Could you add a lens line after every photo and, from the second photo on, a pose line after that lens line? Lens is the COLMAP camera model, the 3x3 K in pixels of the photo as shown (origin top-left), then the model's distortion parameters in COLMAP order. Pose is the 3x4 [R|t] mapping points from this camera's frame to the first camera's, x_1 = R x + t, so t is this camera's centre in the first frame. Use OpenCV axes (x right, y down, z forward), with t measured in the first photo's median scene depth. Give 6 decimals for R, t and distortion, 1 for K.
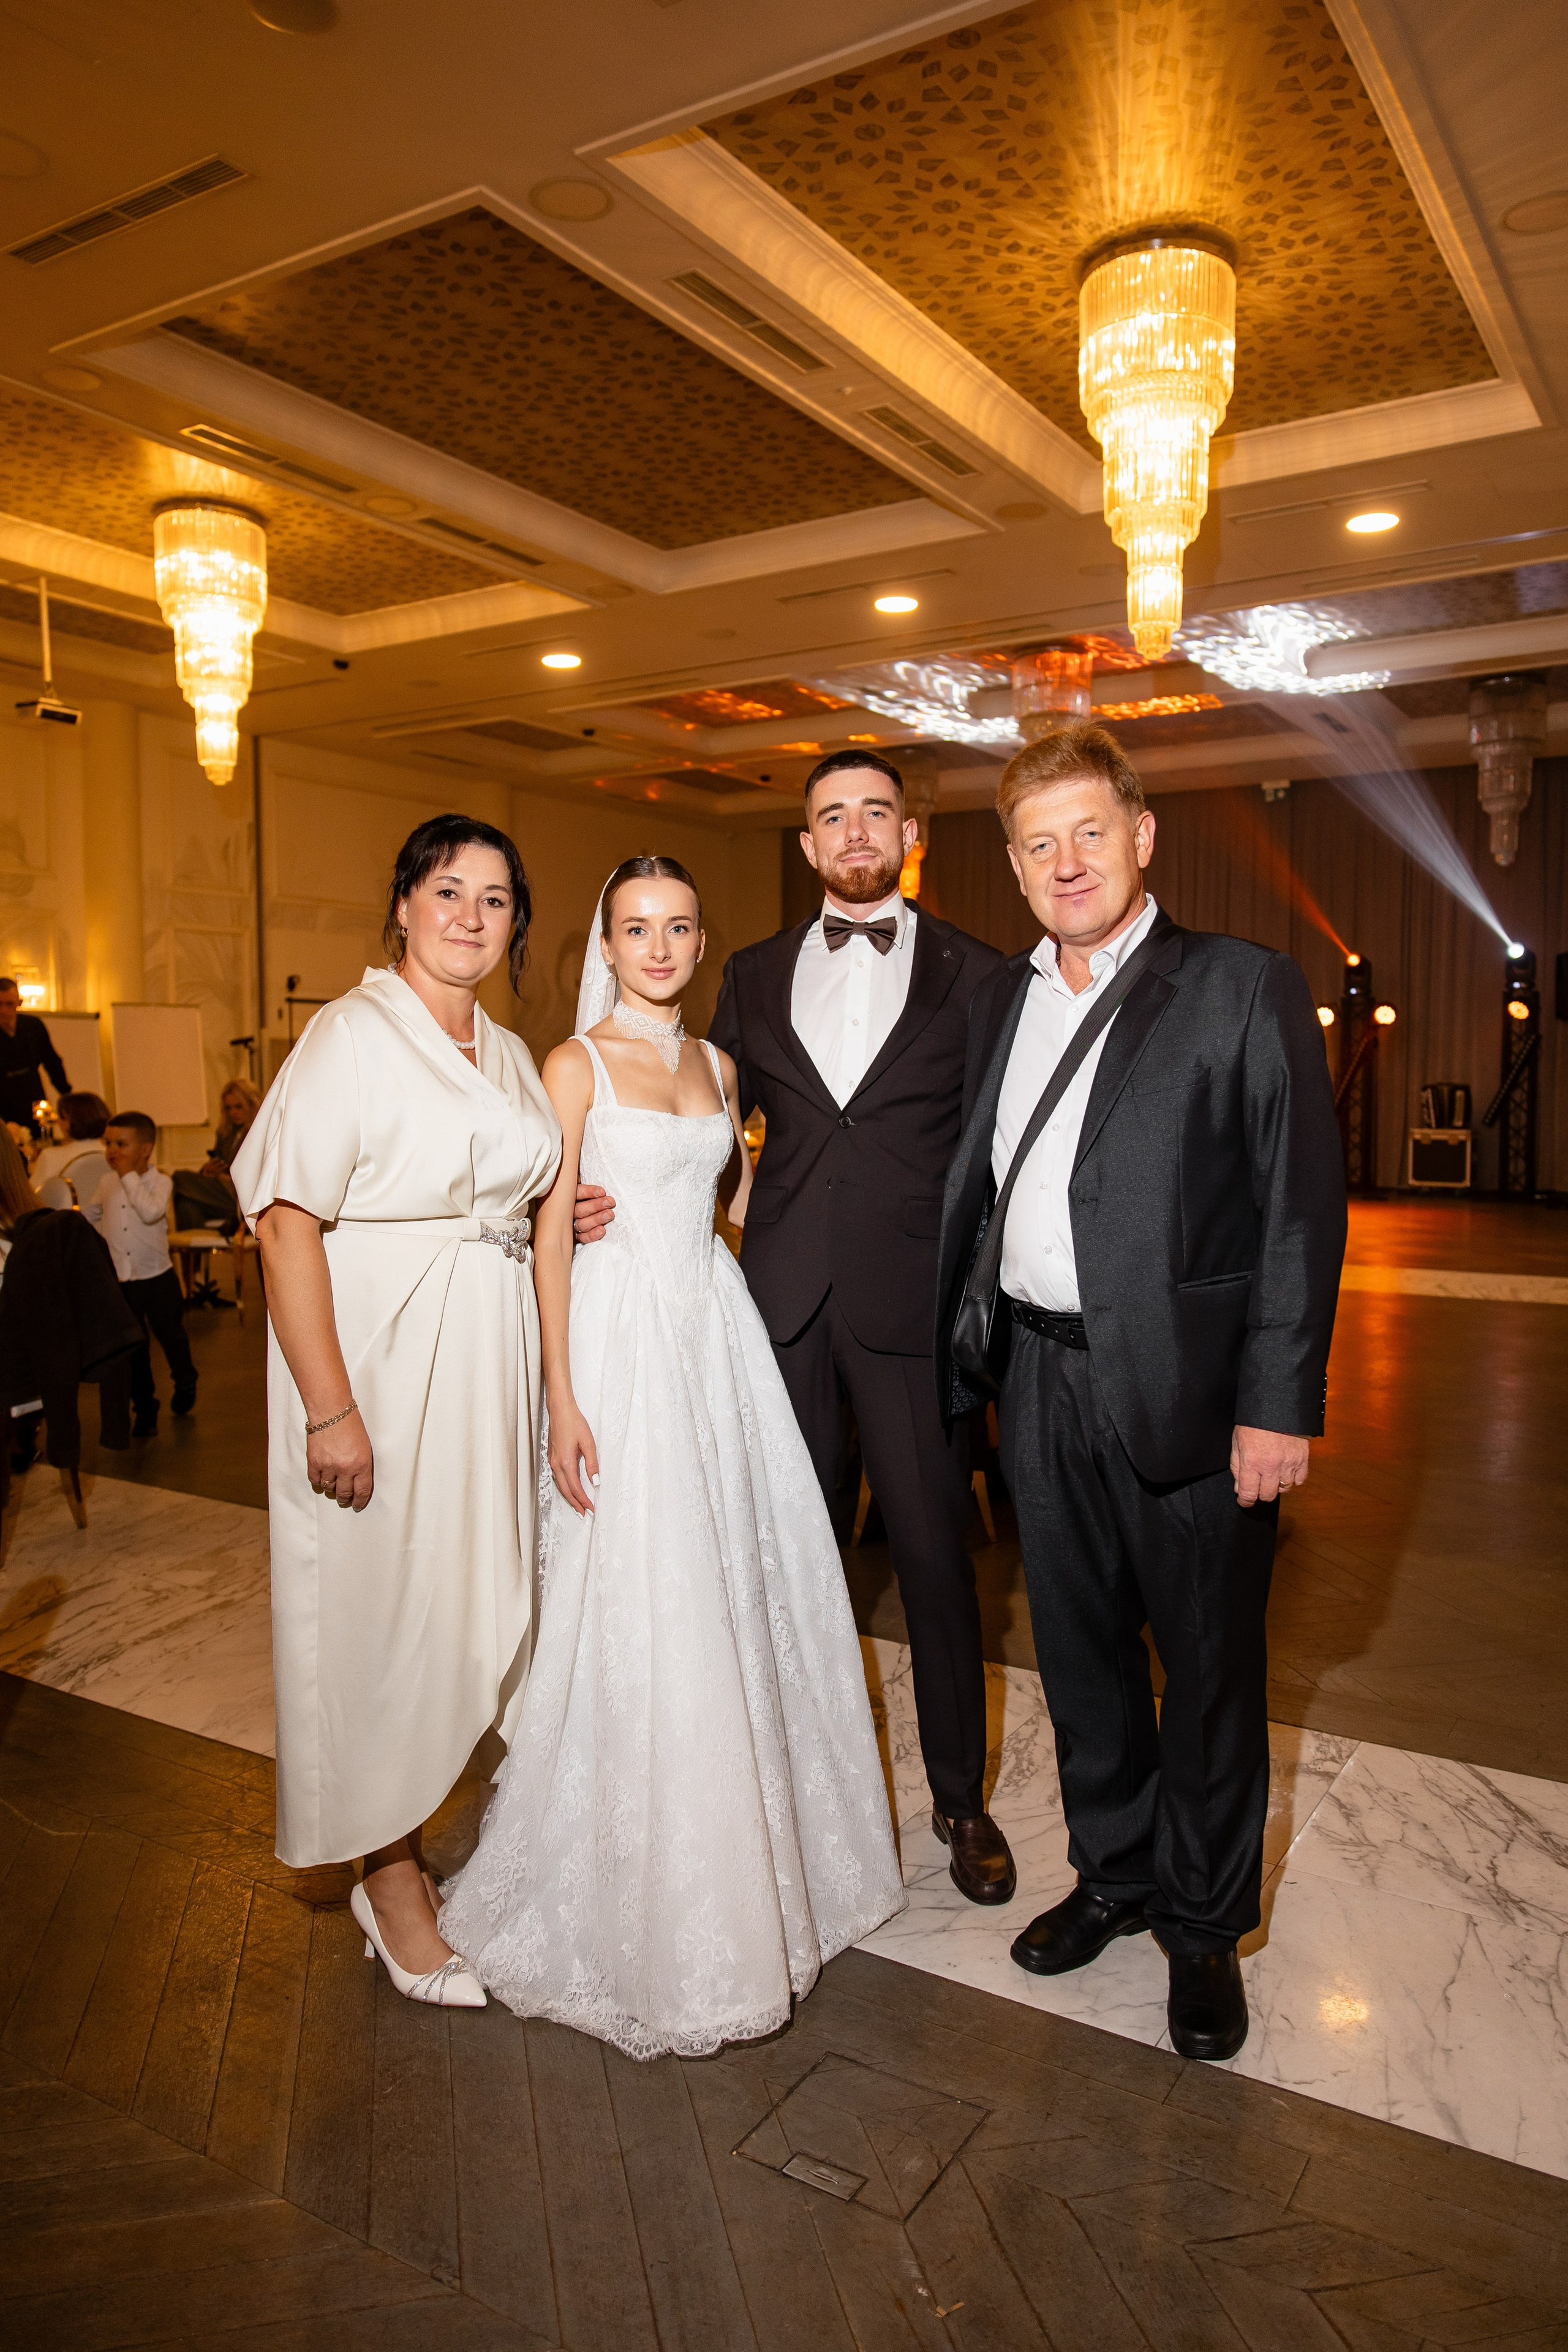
lens RADIAL K [[1647.3, 0, 796.2], [0, 1647.3, 1182.1], [0, 0, 1]] dist [0.001934, 0.002647]
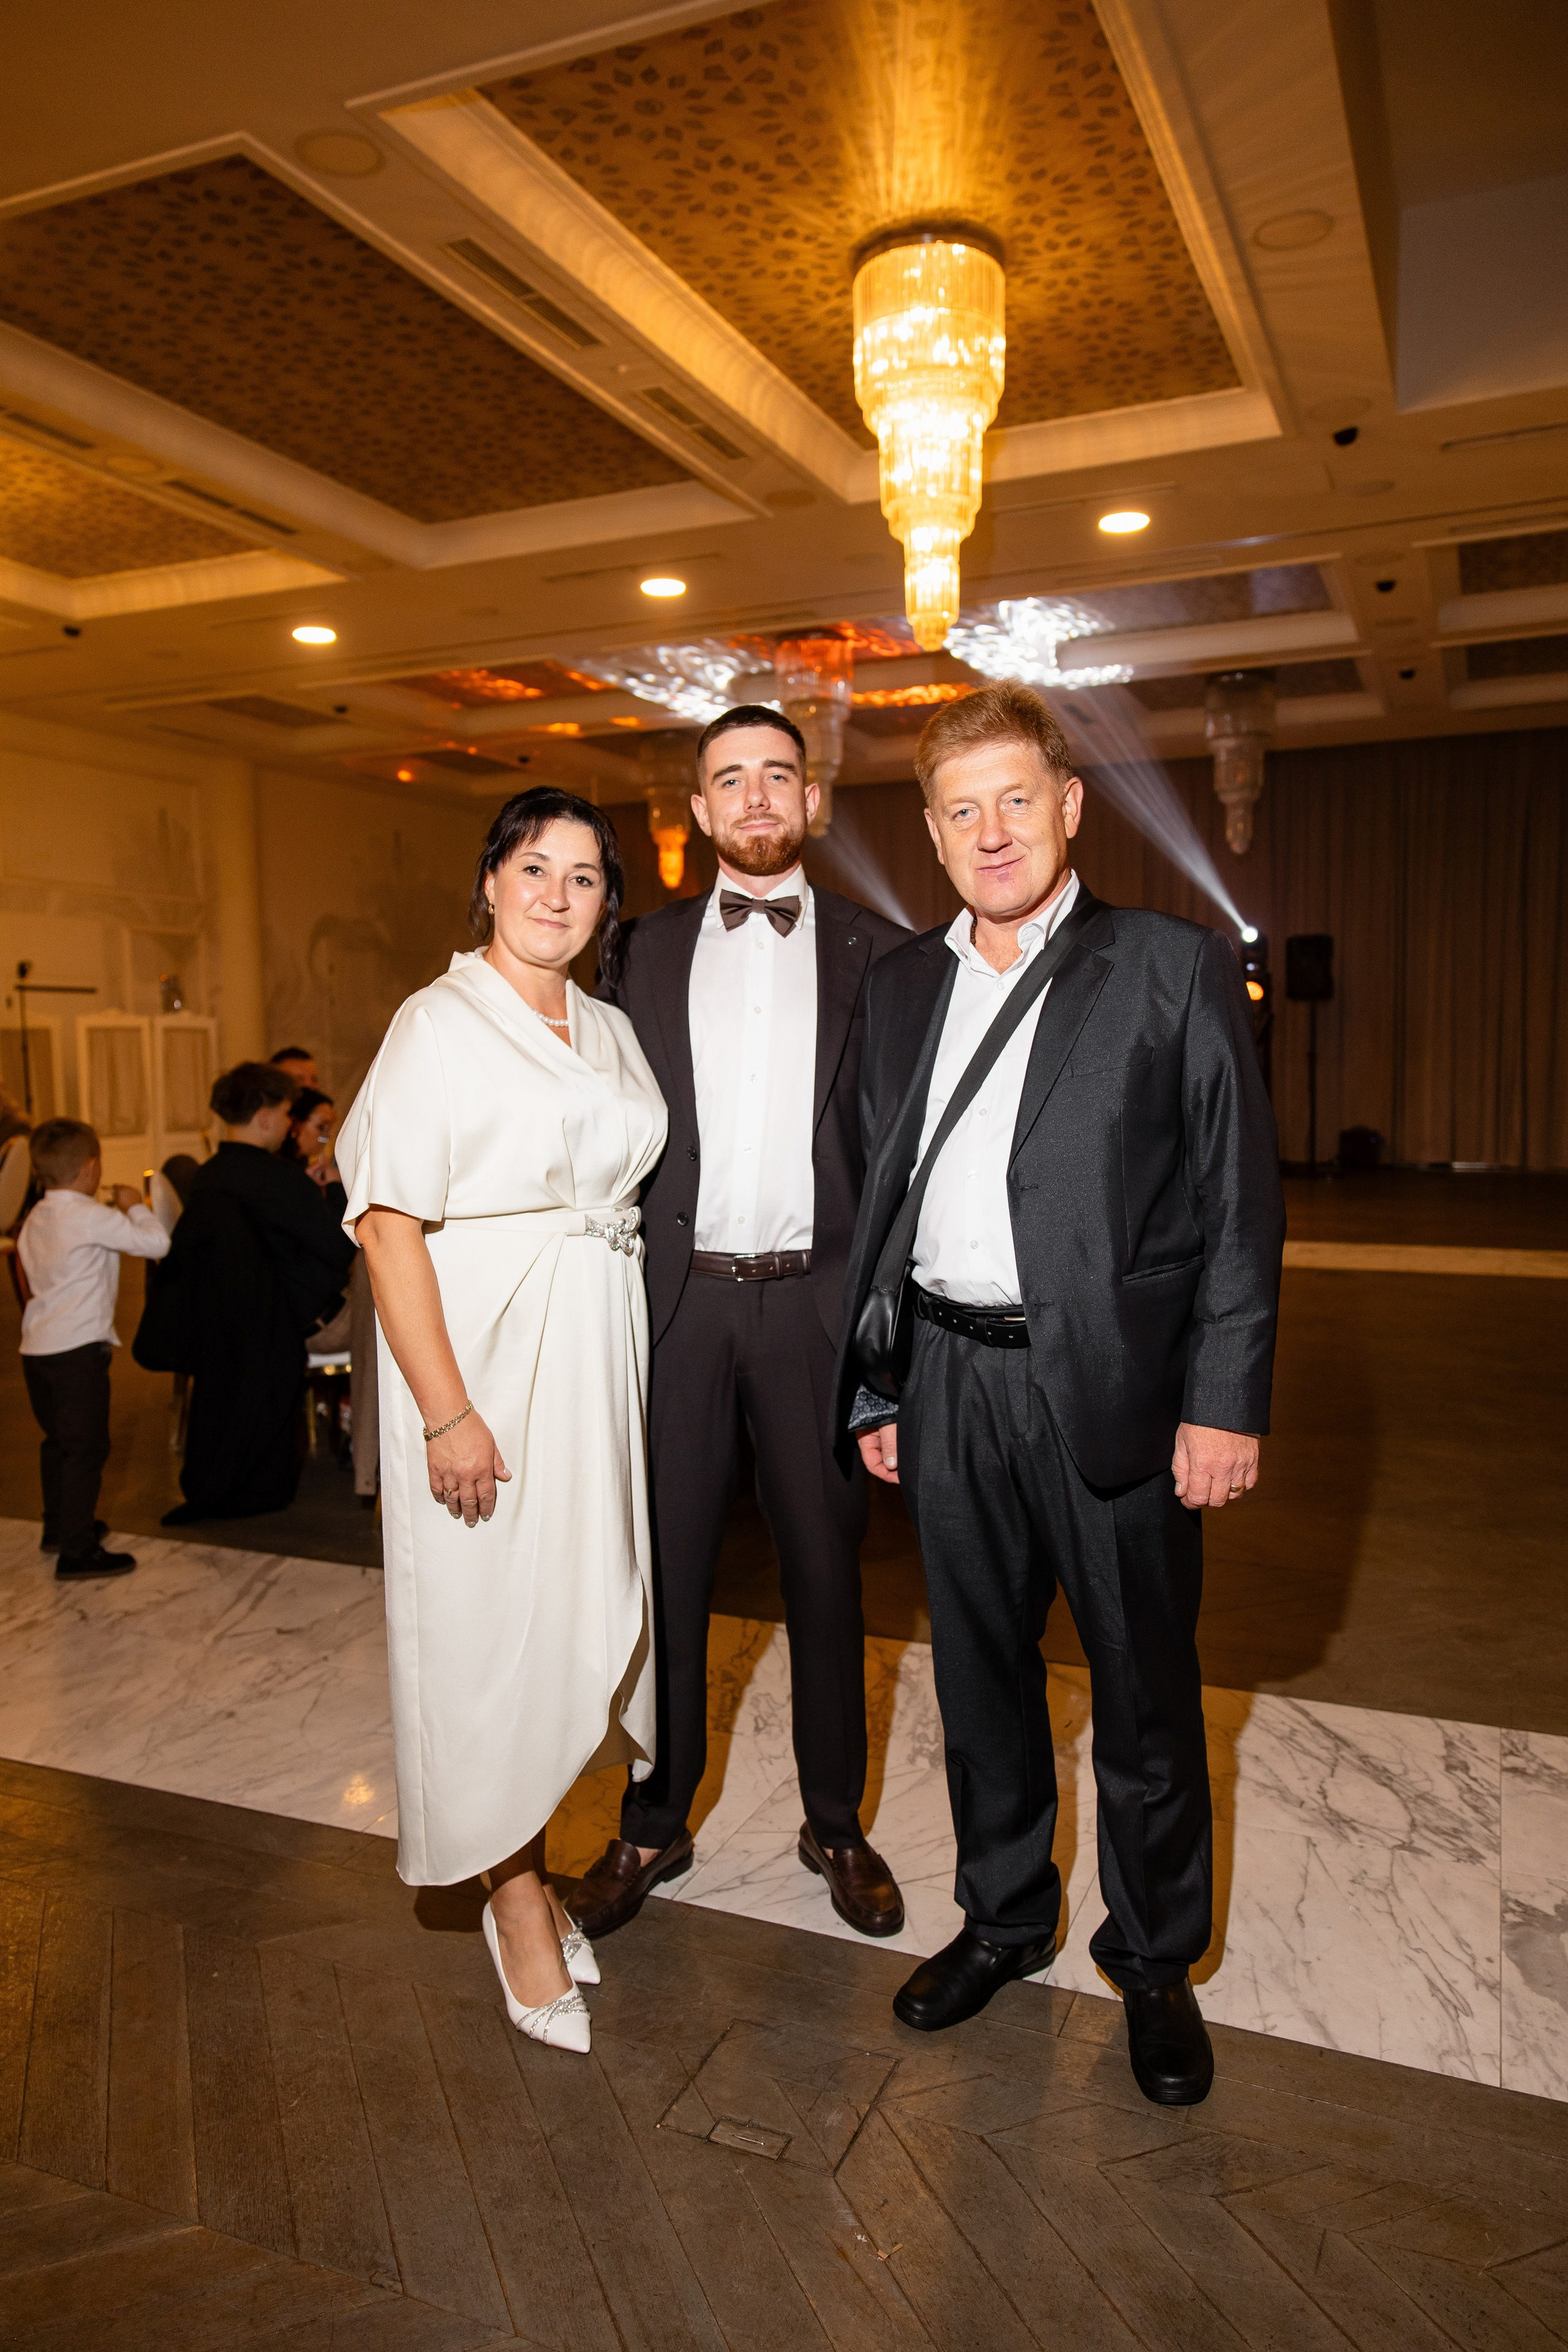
lens RADIAL K [[1642.2, 0, 794.5], [0, 1642.2, 1185.3], [0, 0, 1]] dist [0.022153, 0.003177]
pose [[0.988904, -0.023678, 0.146657, -0.023619], [0.021942, 0.999669, 0.013448, -0.000436], [-0.146927, -0.010080, 0.989096, -0.003466]]
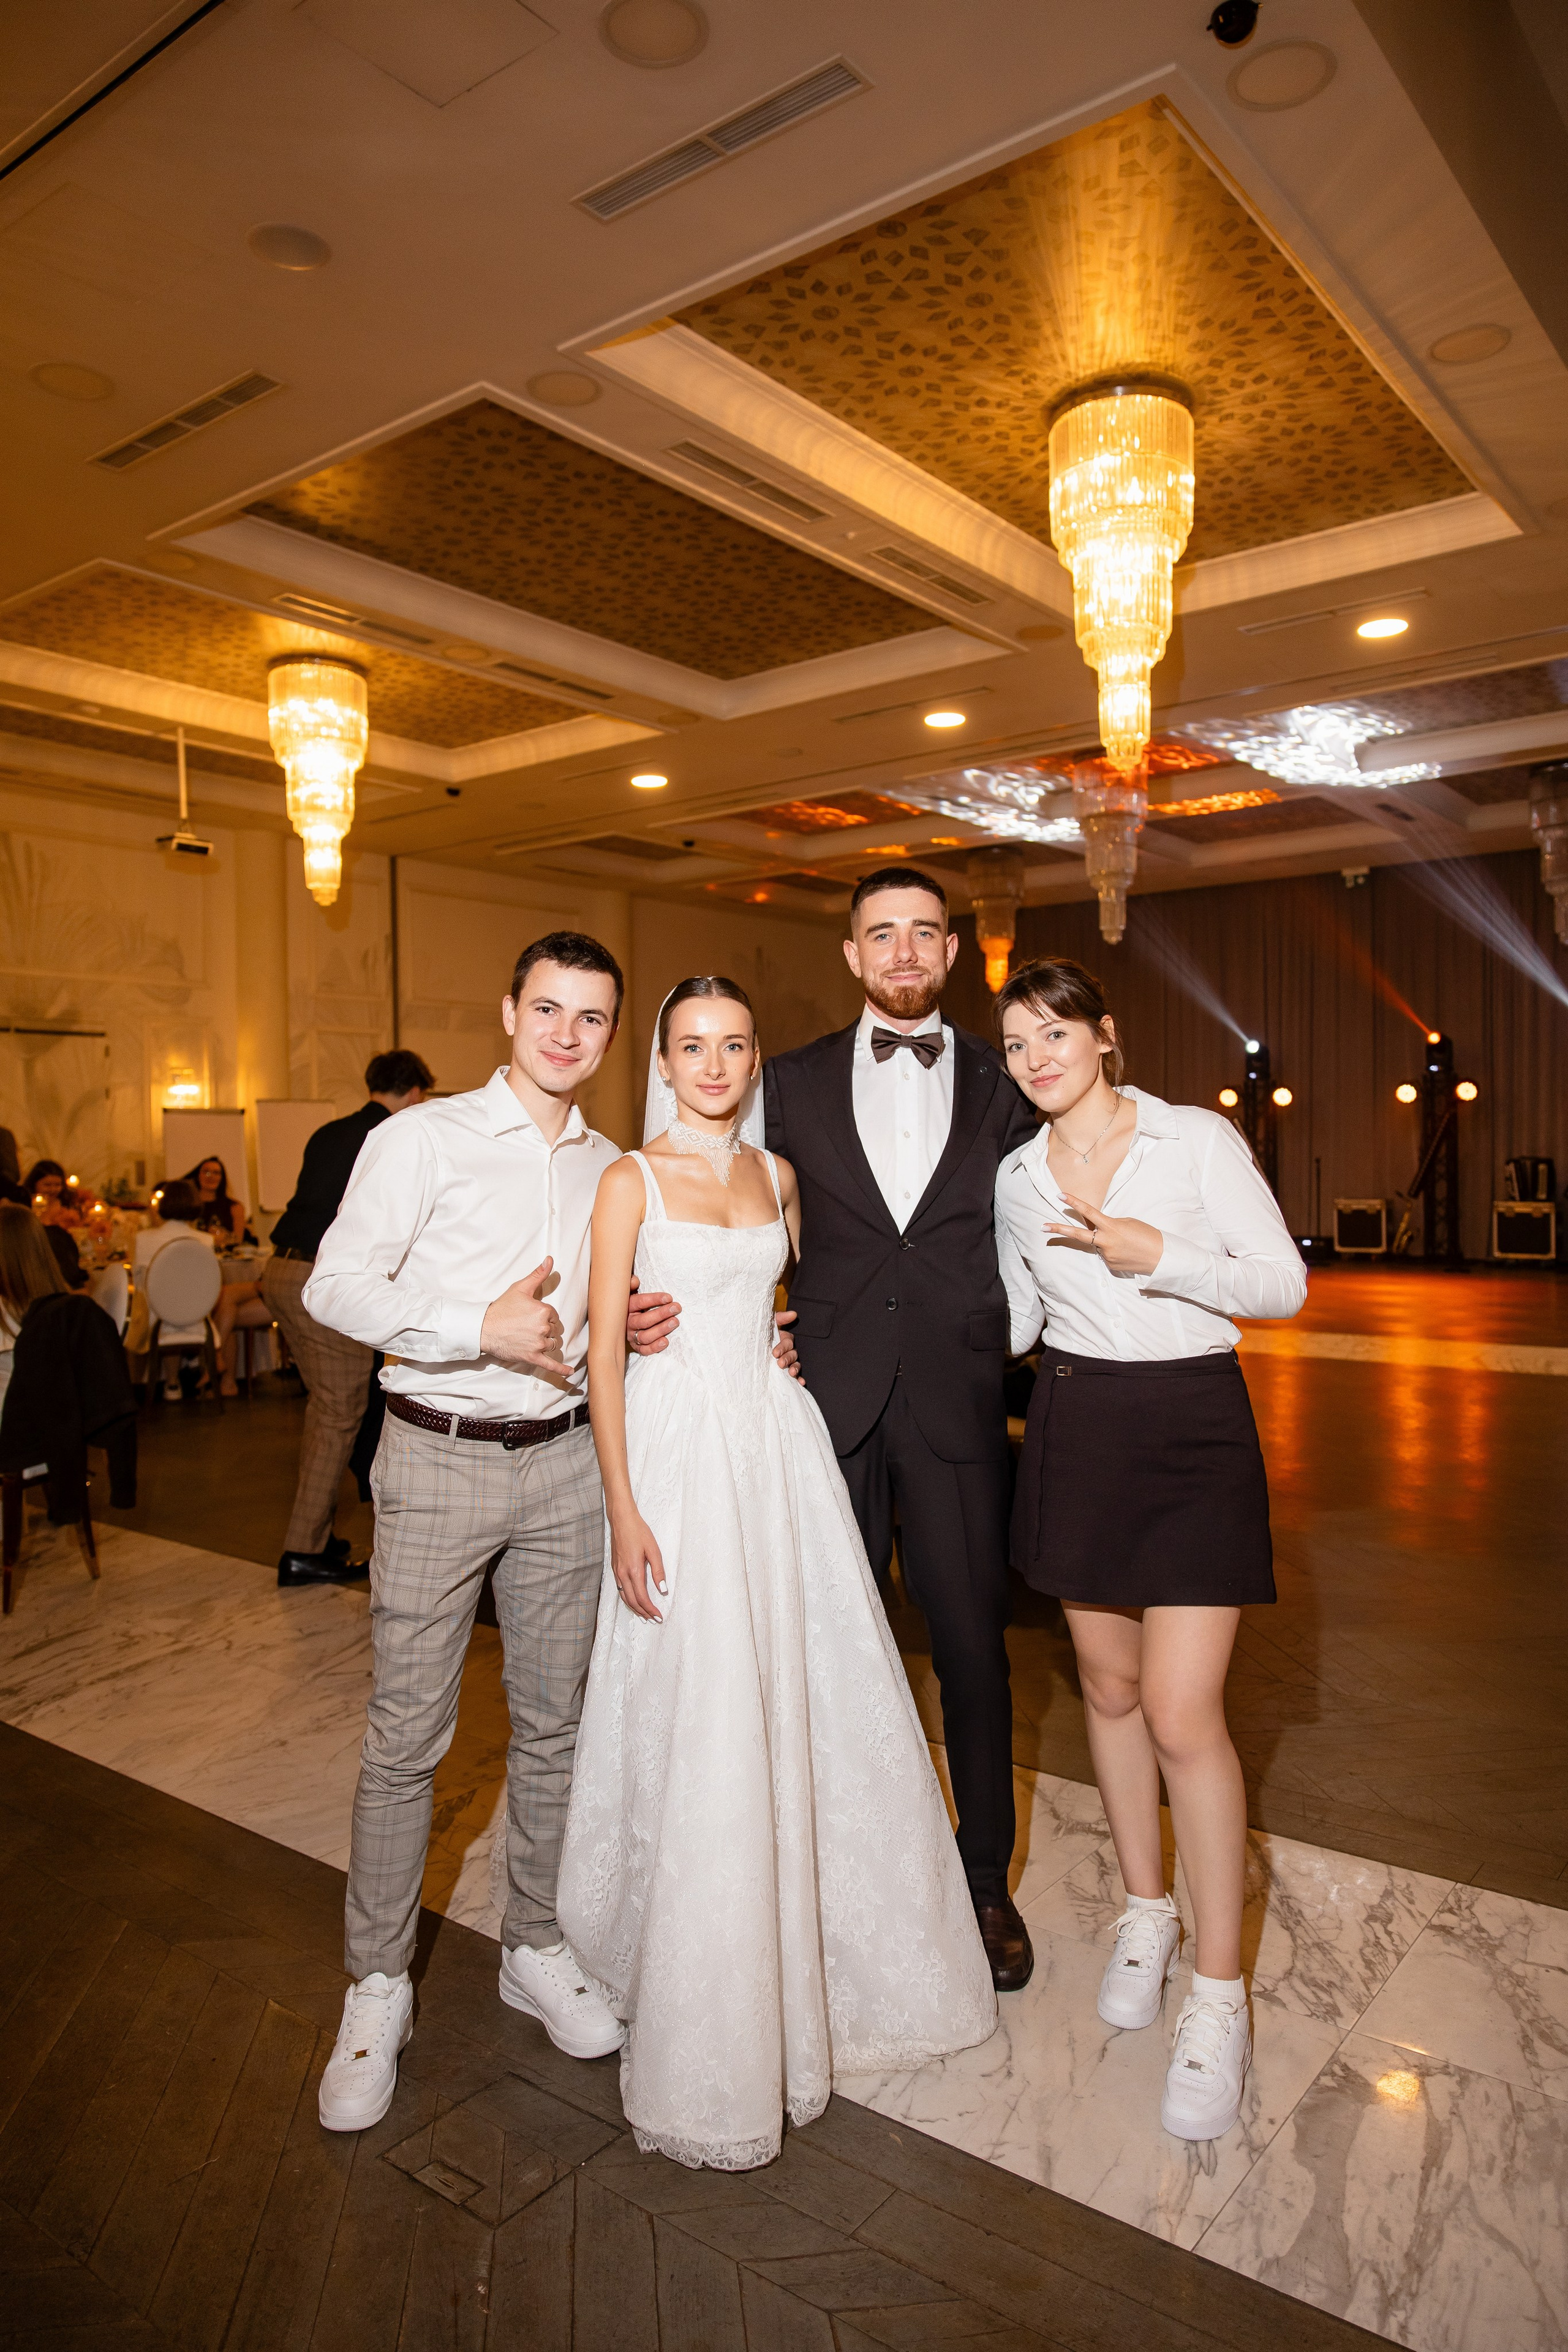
lens RADIAL K [[1563.4, 0, 790.1], [0, 1563.4, 1182.7], [0, 0, 1]] dist [-0.002079, 0.005366]
pose [[0.994956, -0.009908, -0.099827, 0.091639], [0.005300, 0.998912, -0.046322, -0.004615], [0.100177, 0.045560, 0.993926, -0.013174]]
